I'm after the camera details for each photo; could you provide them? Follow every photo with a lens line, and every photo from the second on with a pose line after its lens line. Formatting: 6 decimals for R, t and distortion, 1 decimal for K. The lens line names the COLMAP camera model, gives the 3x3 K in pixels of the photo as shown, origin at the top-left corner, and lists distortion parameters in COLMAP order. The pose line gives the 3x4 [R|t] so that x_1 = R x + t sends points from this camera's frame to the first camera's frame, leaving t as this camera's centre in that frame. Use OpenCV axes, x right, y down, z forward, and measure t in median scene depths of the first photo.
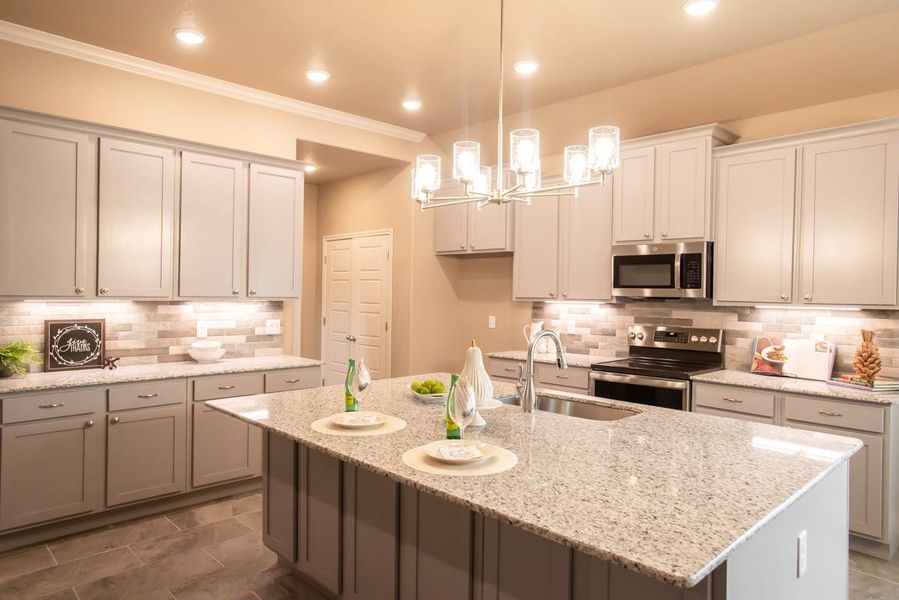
lens RADIAL K [[583.5, 0, 446.4], [0, 583.5, 296.6], [0, 0, 1]] dist [-0.017805, 0.020211]
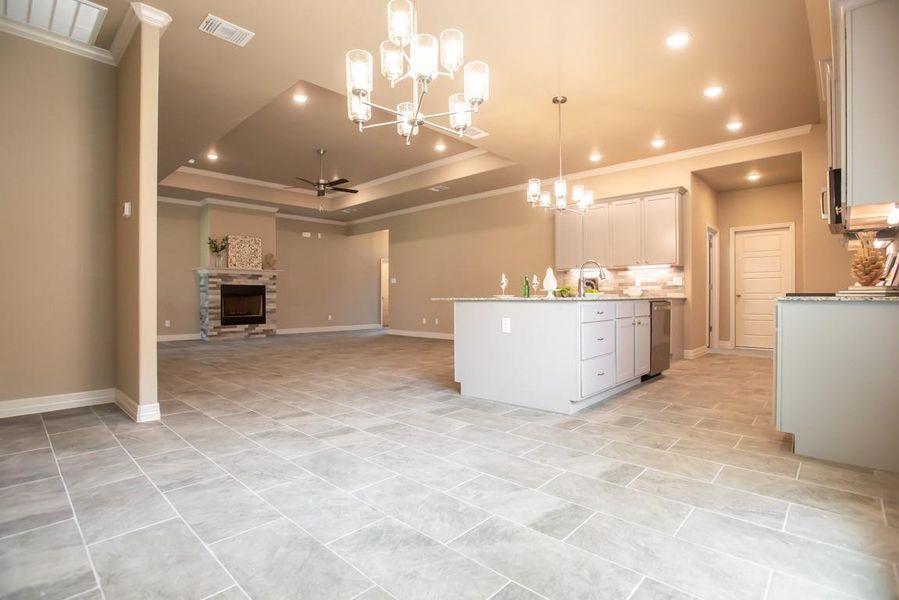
lens RADIAL K [[437.4, 0, 453.2], [0, 437.4, 296.4], [0, 0, 1]] dist [-0.042844, 0.008220]
pose [[0.067790, -0.014976, -0.997587, 1.135323], [-0.000890, 0.999886, -0.015071, 0.138253], [0.997699, 0.001909, 0.067769, 0.258355]]
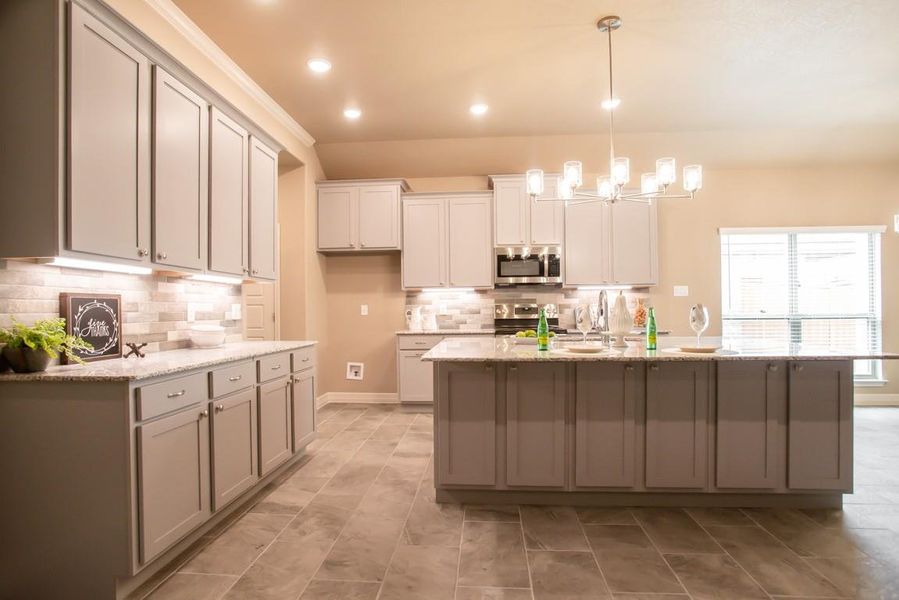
lens RADIAL K [[484.6, 0, 448.2], [0, 484.6, 311.9], [0, 0, 1]] dist [-0.040594, 0.010885]
pose [[0.748021, -0.022865, 0.663281, -0.647558], [0.024488, 0.999677, 0.006845, 0.064048], [-0.663223, 0.011123, 0.748339, 0.215288]]
